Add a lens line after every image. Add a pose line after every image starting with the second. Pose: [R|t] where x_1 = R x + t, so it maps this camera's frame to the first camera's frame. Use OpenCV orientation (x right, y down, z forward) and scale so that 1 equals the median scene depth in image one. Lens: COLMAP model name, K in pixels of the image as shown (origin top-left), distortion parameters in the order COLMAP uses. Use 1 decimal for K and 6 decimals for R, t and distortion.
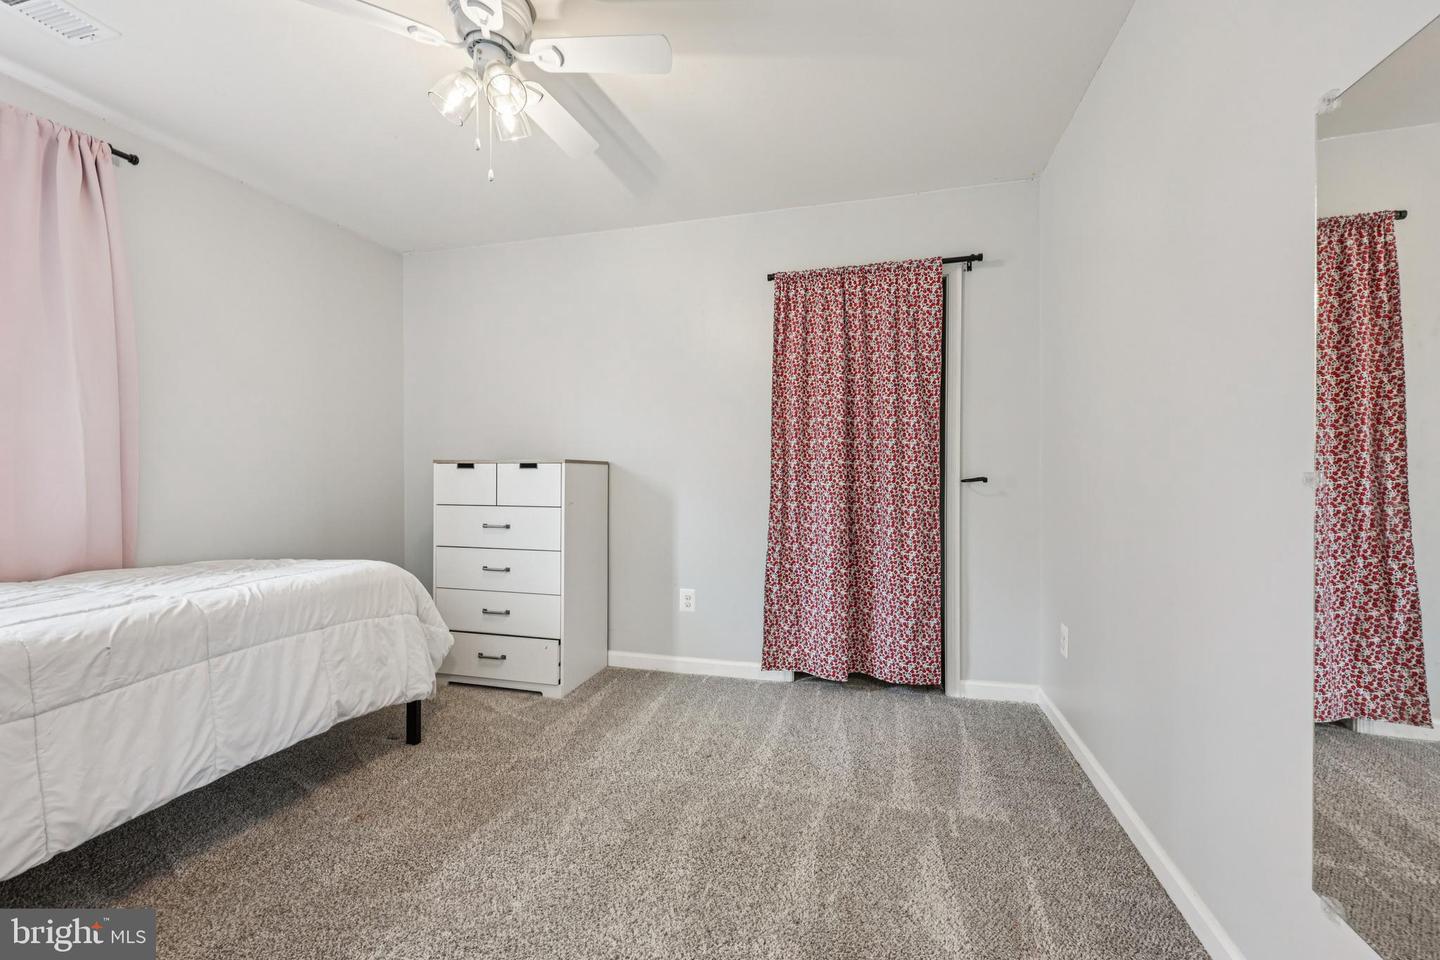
lens RADIAL K [[626.5, 0, 689.1], [0, 626.5, 477.0], [0, 0, 1]] dist [-0.000279, -0.000056]
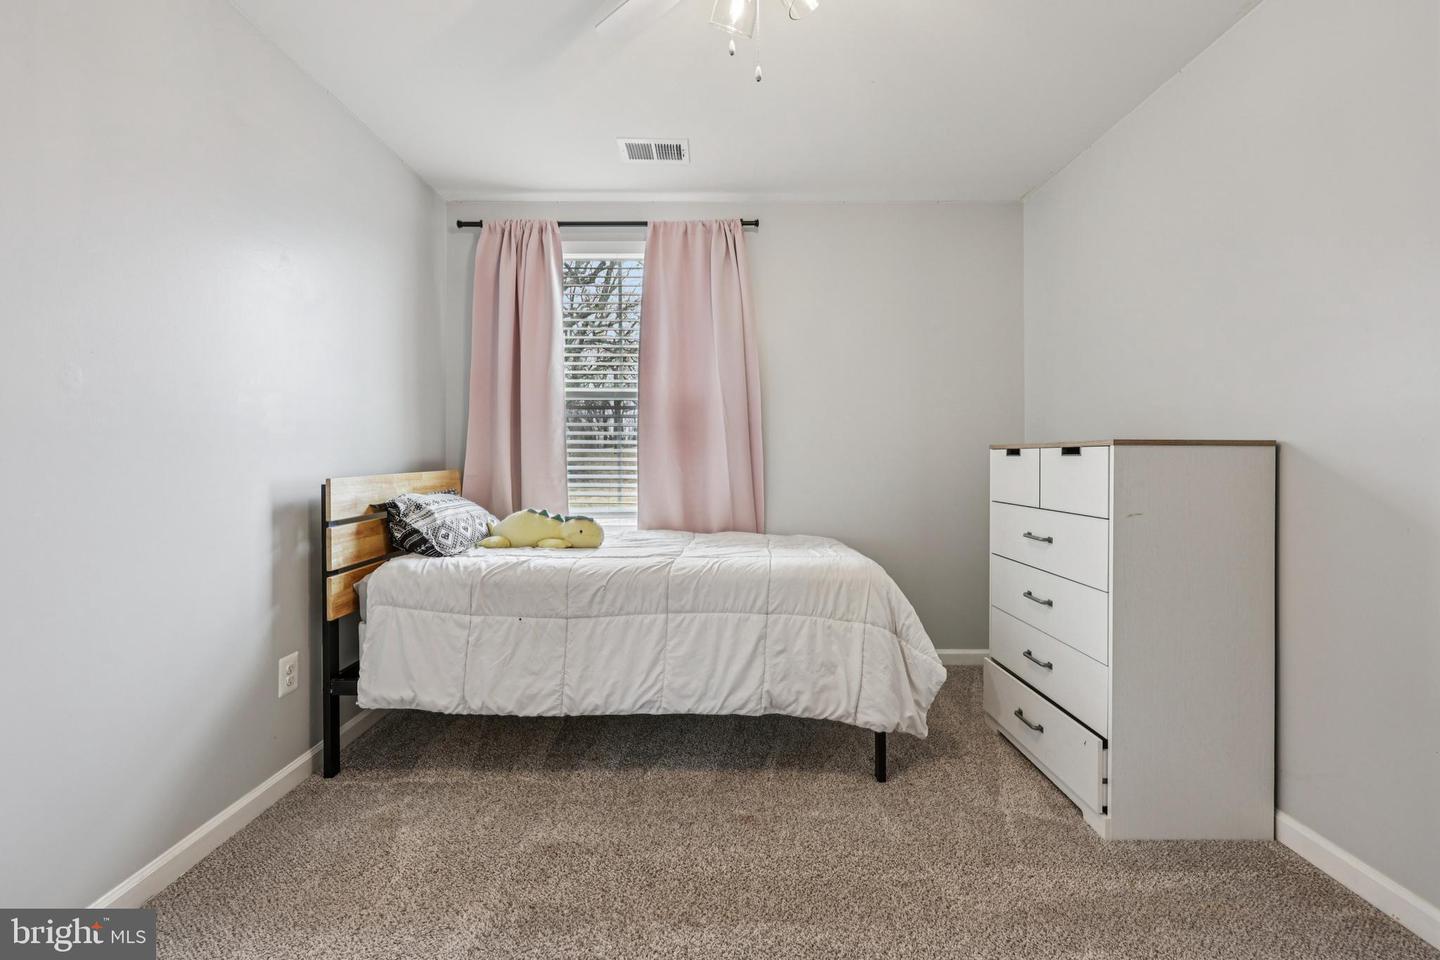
lens RADIAL K [[585.9, 0, 718.3], [0, 585.9, 454.0], [0, 0, 1]] dist [-0.000970, -0.000105]
pose [[0.281791, -0.006122, -0.959456, 0.296675], [-0.005807, 0.999950, -0.008086, -0.009732], [0.959458, 0.007850, 0.281742, 0.628473]]
